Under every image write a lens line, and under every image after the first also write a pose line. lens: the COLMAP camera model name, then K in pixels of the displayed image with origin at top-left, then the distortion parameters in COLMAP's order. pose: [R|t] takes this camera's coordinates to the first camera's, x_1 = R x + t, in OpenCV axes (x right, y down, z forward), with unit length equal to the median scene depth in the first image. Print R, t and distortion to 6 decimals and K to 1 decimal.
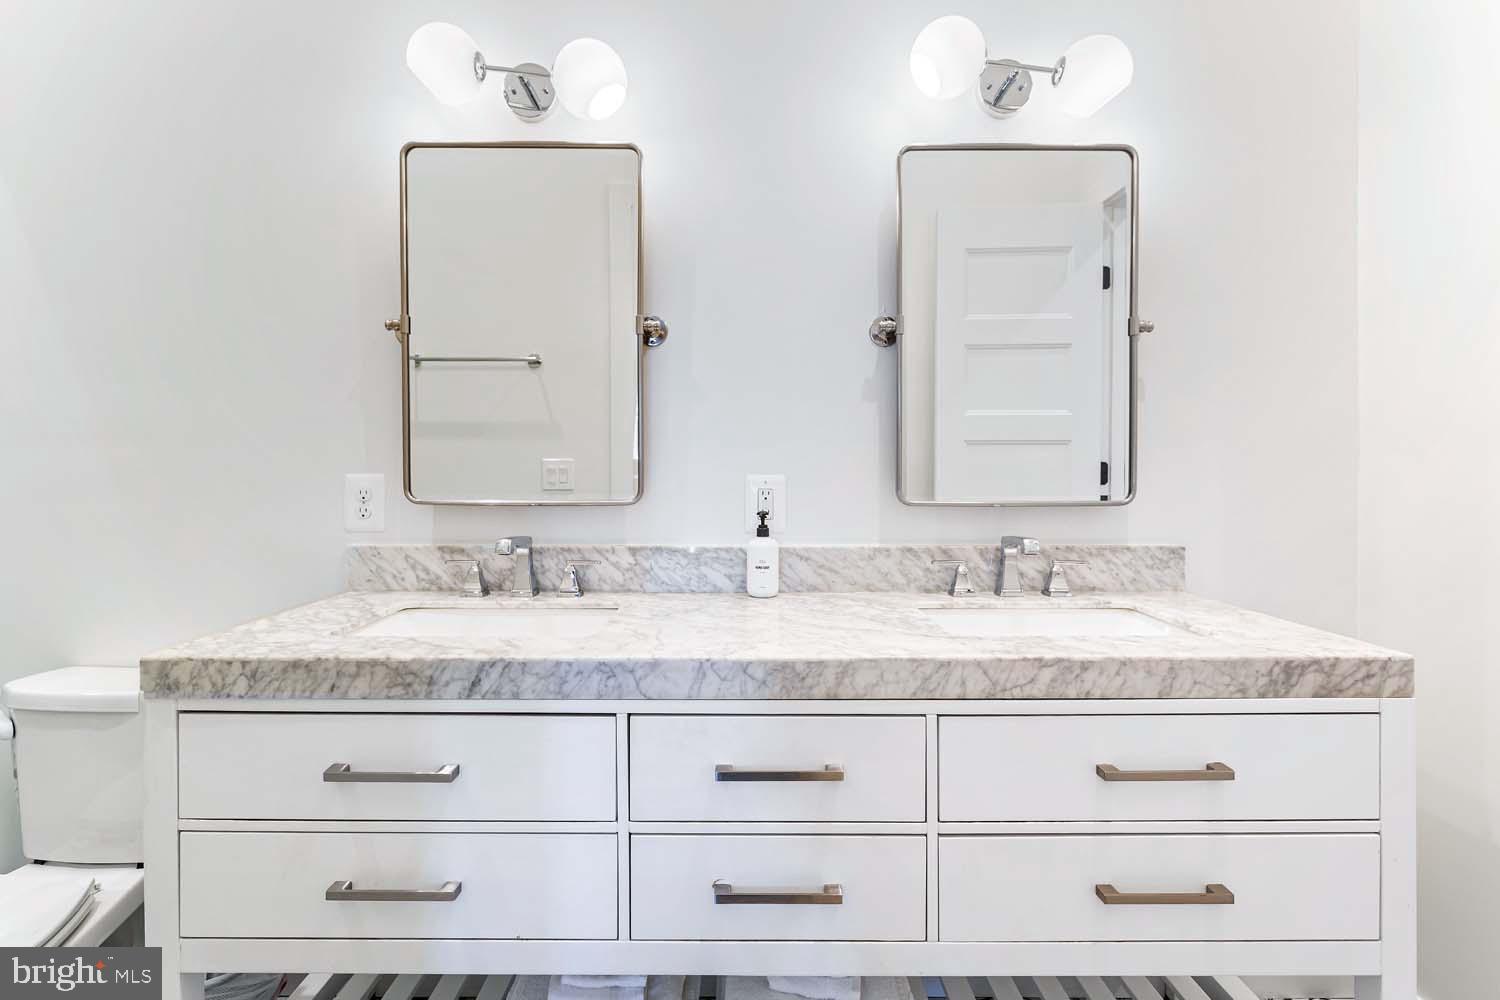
lens RADIAL K [[722.1, 0, 745.1], [0, 722.1, 478.8], [0, 0, 1]] dist [-0.000520, 0.000912]
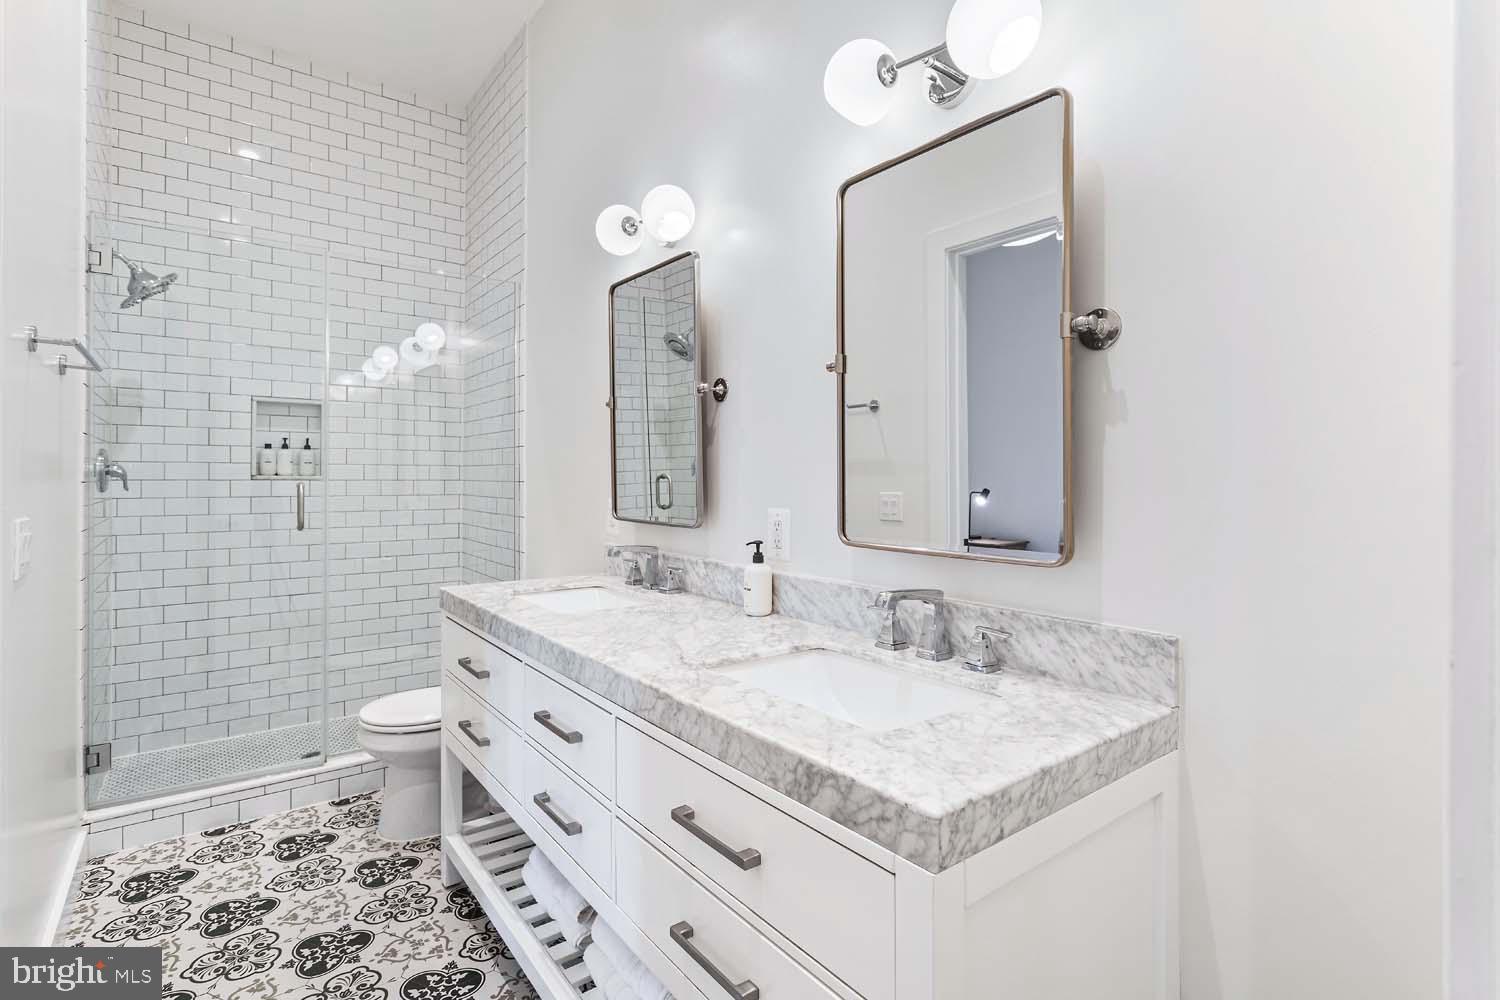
lens RADIAL K [[722.1, 0, 745.1], [0, 722.1, 478.8], [0, 0, 1]] dist [-0.000520, 0.000912]
pose [[0.603040, 0.003035, -0.797705, 0.938755], [-0.010007, 0.999943, -0.003760, -0.048991], [0.797648, 0.010250, 0.603036, 0.298739]]
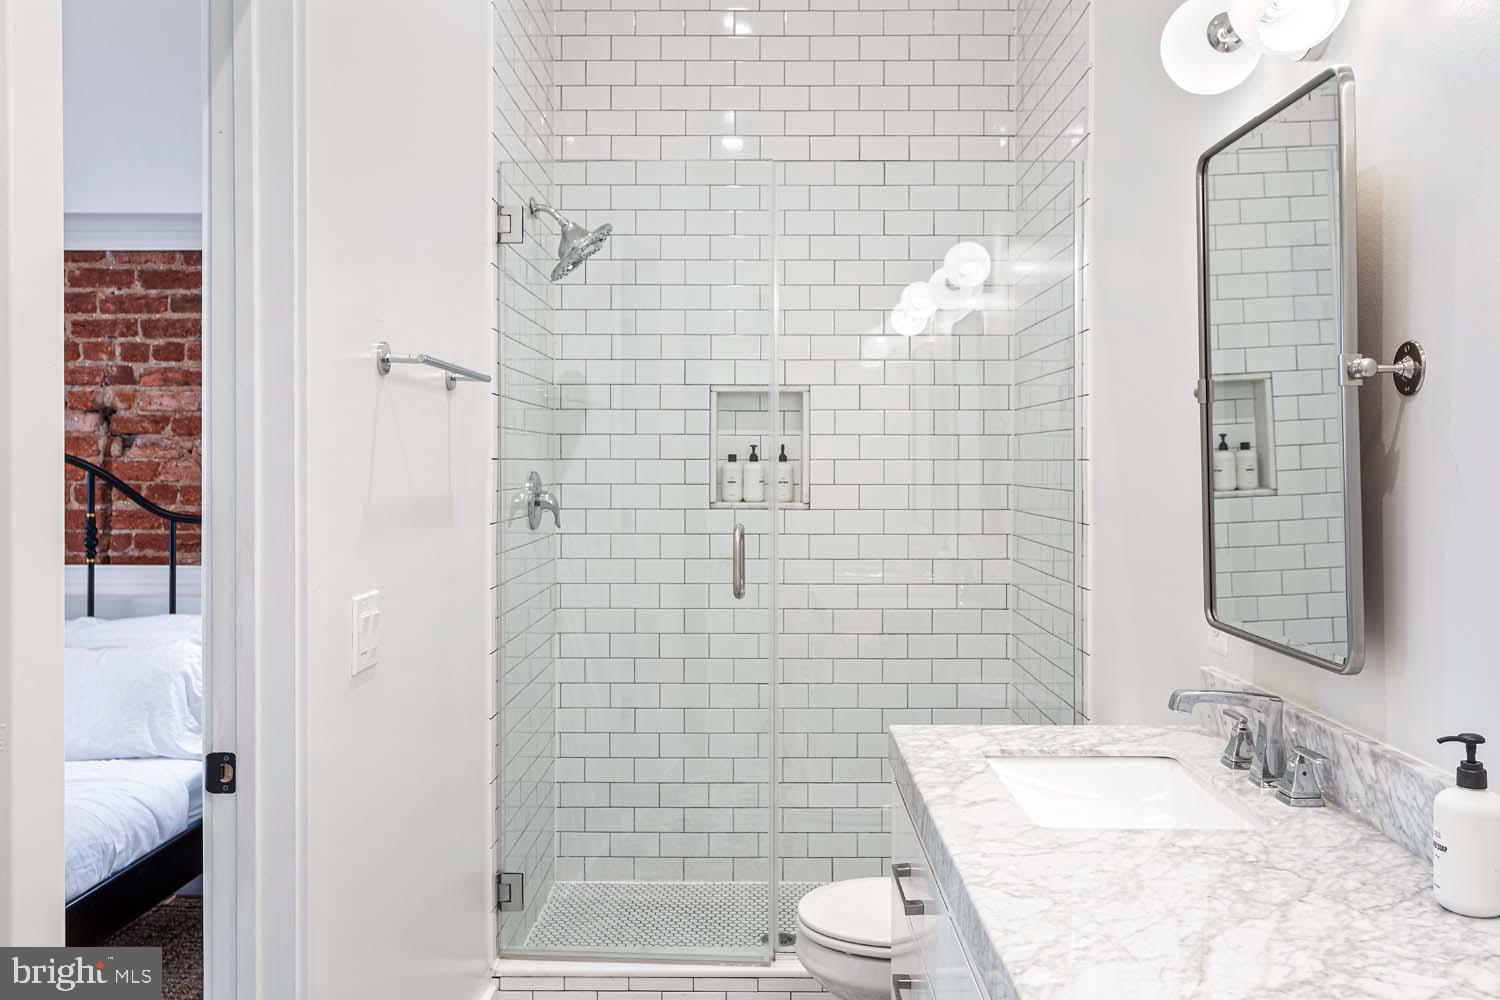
lens RADIAL K [[1265.0, 0, 750.4], [0, 1265.0, 471.5], [0, 0, 1]] dist [0.006238, 0.001464]
pose [[-0.013308, 0.006929, -0.999887, 0.890417], [-0.010247, 0.999923, 0.007066, -0.133657], [0.999859, 0.010340, -0.013236, 0.537408]]
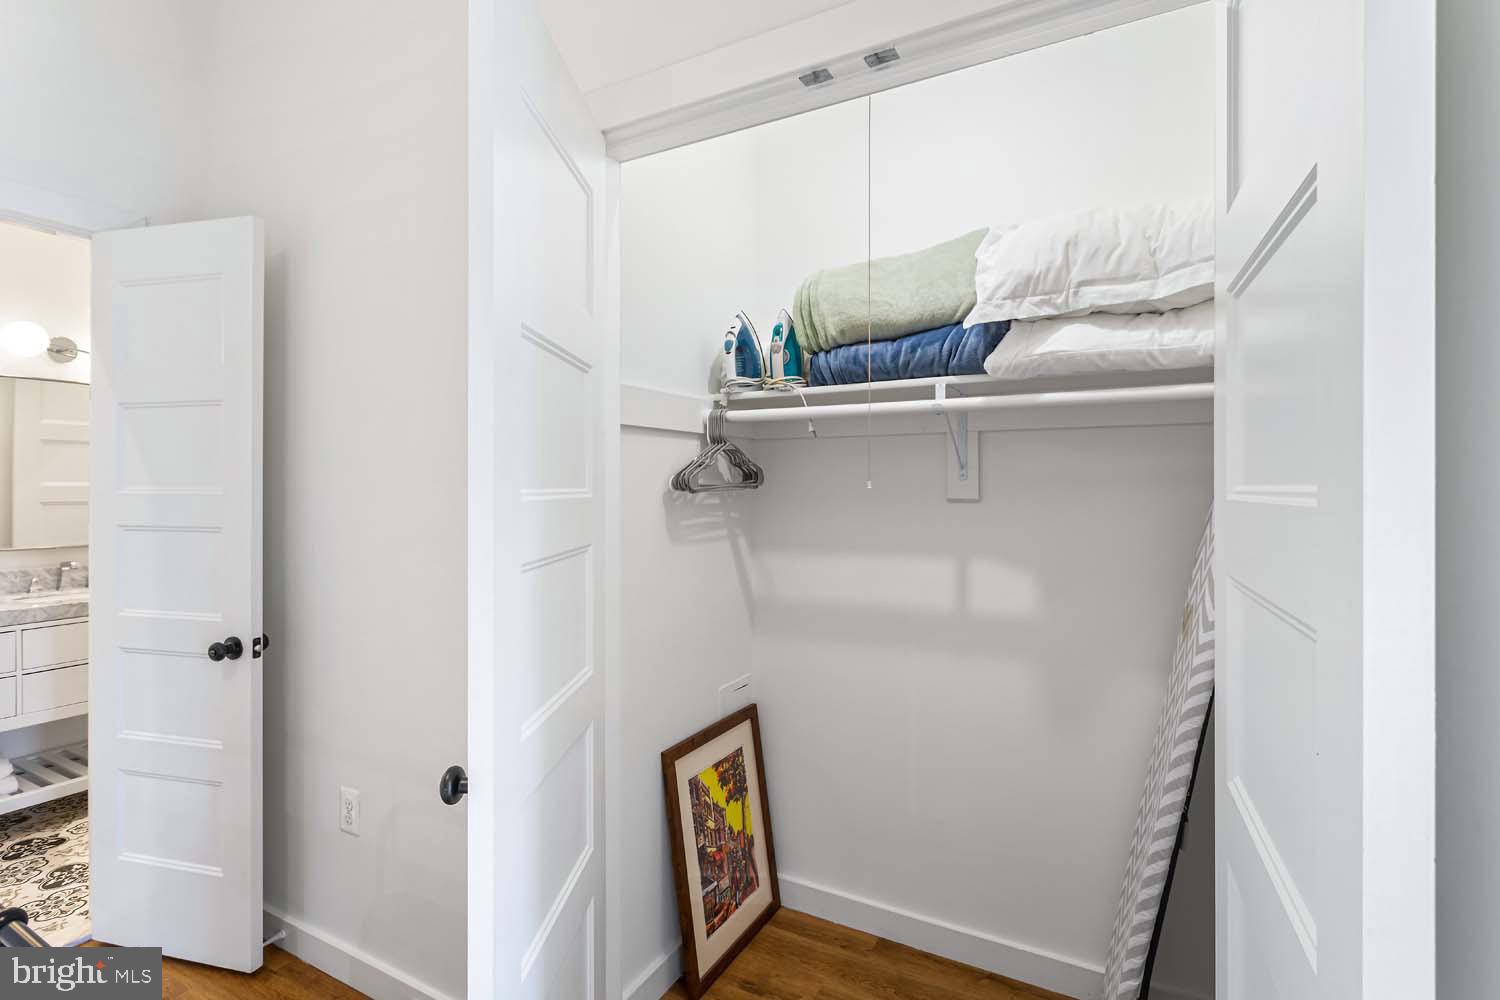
lens RADIAL K [[722.1, 0, 745.1], [0, 722.1, 478.8], [0, 0, 1]] dist [-0.000520, 0.000912]
pose [[0.487392, 0.003124, 0.873178, -0.535479], [0.010480, 0.999901, -0.009427, -0.128796], [-0.873120, 0.013745, 0.487311, -1.855440]]
